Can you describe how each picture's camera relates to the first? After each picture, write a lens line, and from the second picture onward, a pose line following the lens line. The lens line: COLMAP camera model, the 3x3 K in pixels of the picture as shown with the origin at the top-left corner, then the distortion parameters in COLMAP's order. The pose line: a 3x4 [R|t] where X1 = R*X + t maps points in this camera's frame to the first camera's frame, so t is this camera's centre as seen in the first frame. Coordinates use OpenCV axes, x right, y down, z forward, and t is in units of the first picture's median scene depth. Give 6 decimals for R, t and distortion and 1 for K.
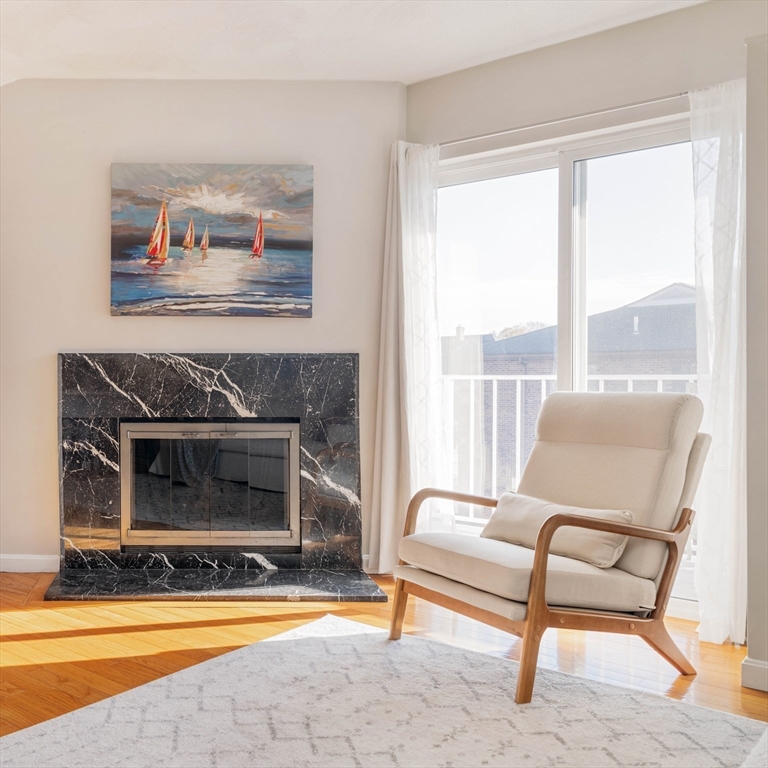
lens RADIAL K [[622.3, 0, 380.7], [0, 622.3, 384.8], [0, 0, 1]] dist [0.002723, -0.007992]
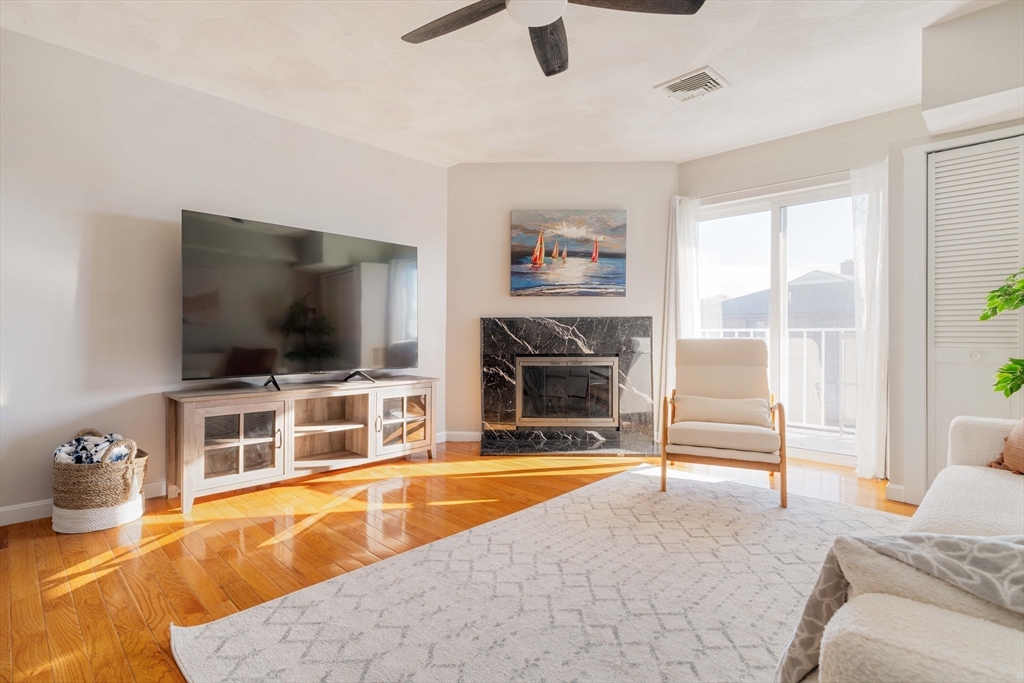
lens RADIAL K [[527.4, 0, 438.7], [0, 527.4, 337.8], [0, 0, 1]] dist [-0.008355, 0.000166]
pose [[0.999367, -0.004771, -0.035248, -0.586119], [0.004922, 0.999979, 0.004221, -0.000690], [0.035227, -0.004391, 0.999370, -0.503215]]
